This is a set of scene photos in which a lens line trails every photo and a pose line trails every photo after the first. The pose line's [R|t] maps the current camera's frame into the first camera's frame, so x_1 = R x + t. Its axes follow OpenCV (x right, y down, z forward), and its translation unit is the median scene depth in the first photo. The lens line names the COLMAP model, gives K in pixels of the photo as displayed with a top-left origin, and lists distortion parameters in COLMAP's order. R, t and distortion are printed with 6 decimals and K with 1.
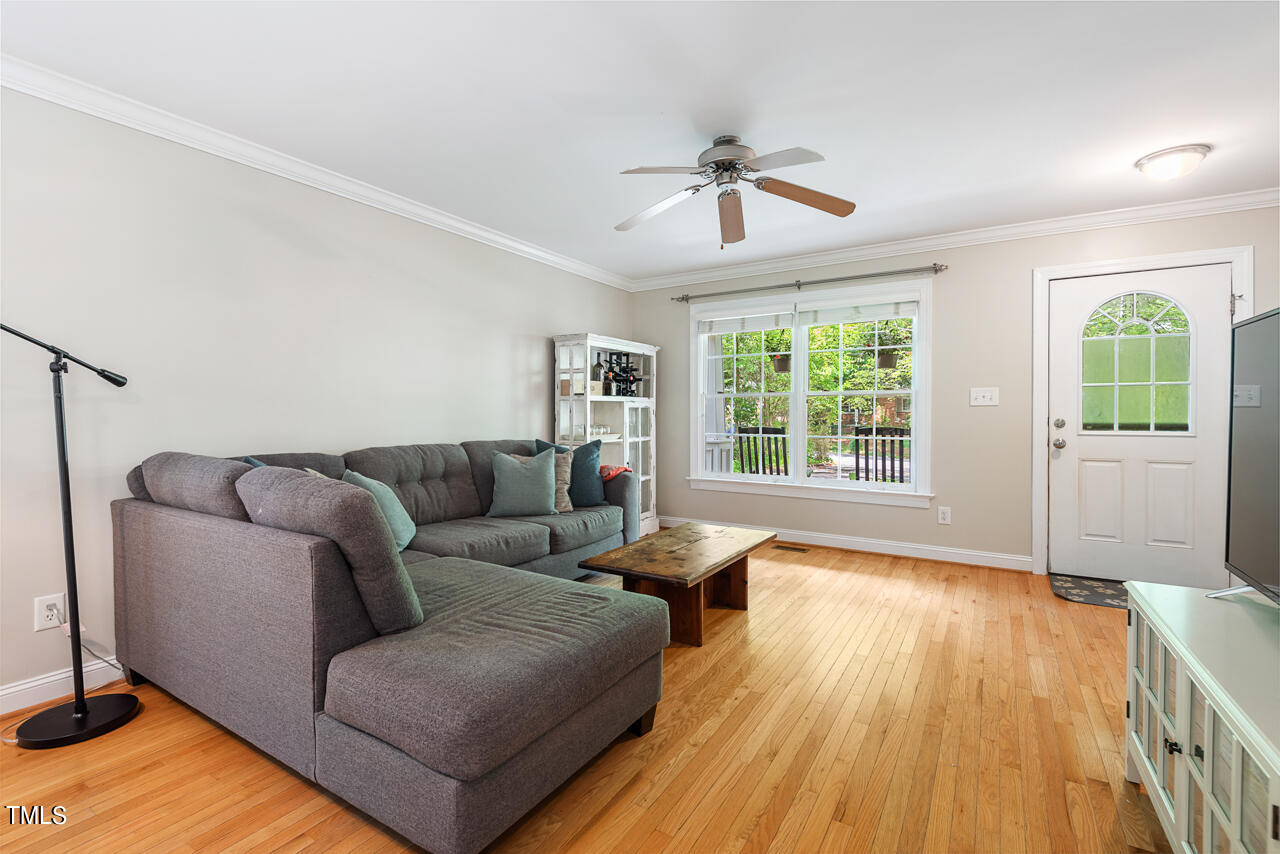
lens RADIAL K [[571.4, 0, 655.0], [0, 571.4, 417.7], [0, 0, 1]] dist [0.028622, -0.000151]
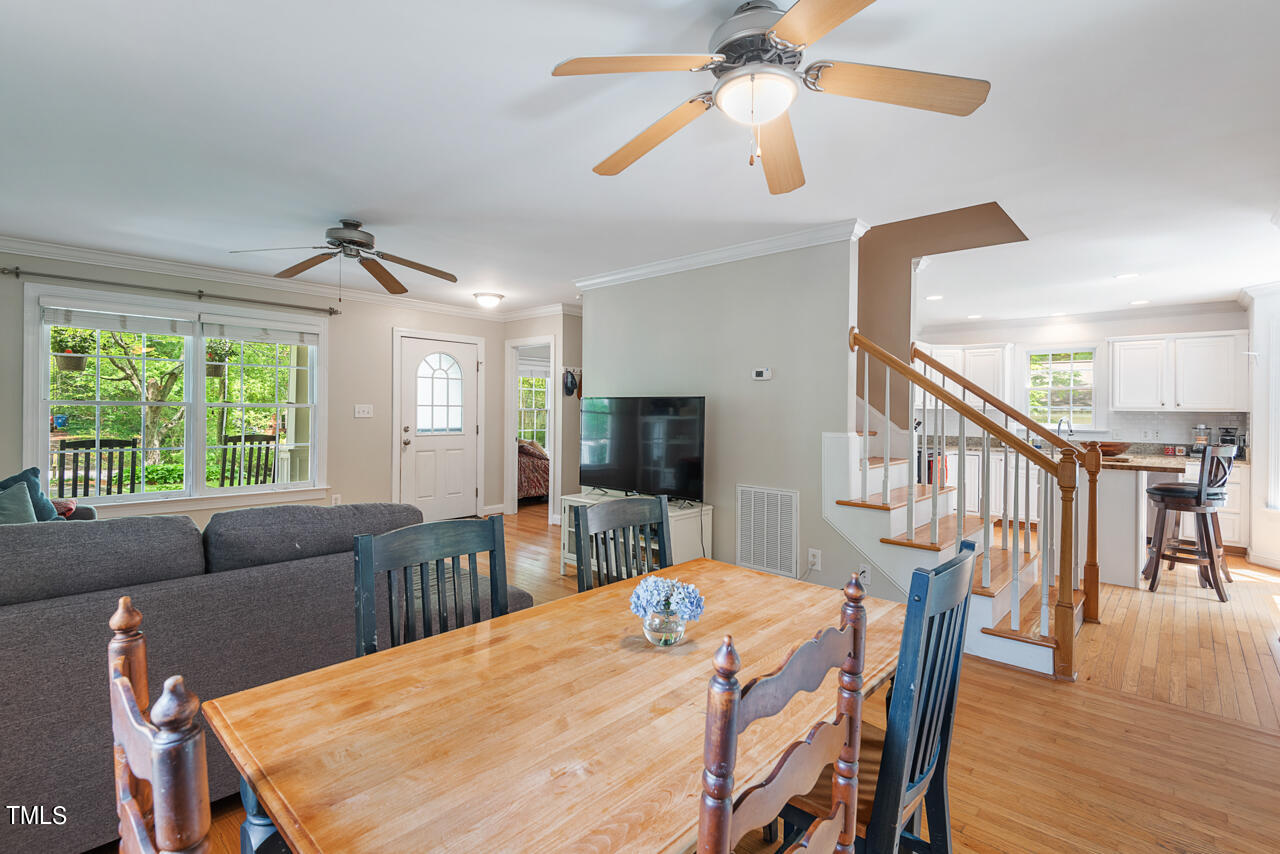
lens RADIAL K [[577.5, 0, 638.9], [0, 577.5, 418.0], [0, 0, 1]] dist [0.028300, -0.015383]
pose [[0.206310, -0.007554, 0.978458, -1.600097], [-0.000714, 0.999969, 0.007870, -0.075172], [-0.978487, -0.002323, 0.206298, 0.138042]]
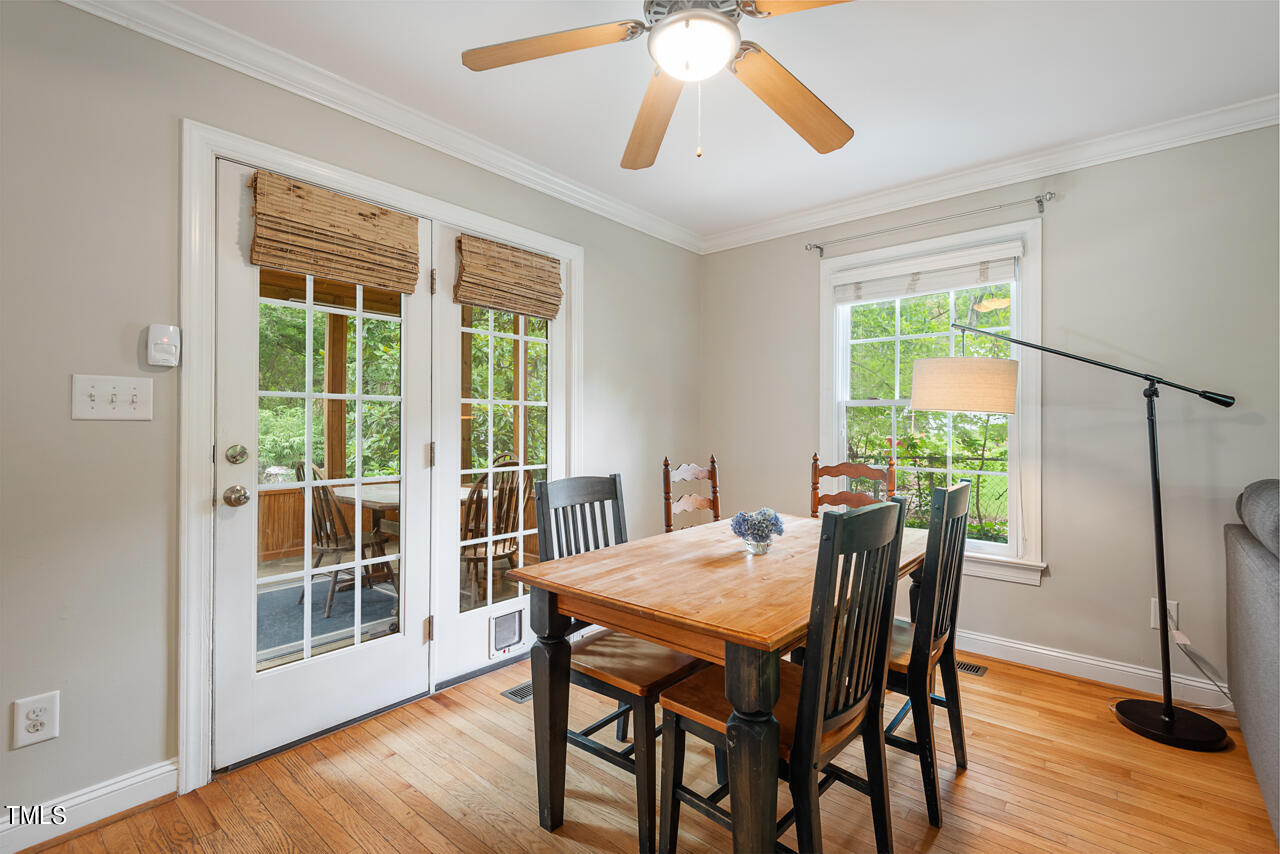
lens RADIAL K [[577.5, 0, 638.9], [0, 577.5, 418.0], [0, 0, 1]] dist [0.028300, -0.015383]
pose [[-0.172990, -0.014100, -0.984823, 0.211992], [-0.012879, 0.999844, -0.012053, -0.011345], [0.984839, 0.010599, -0.173145, 0.220500]]
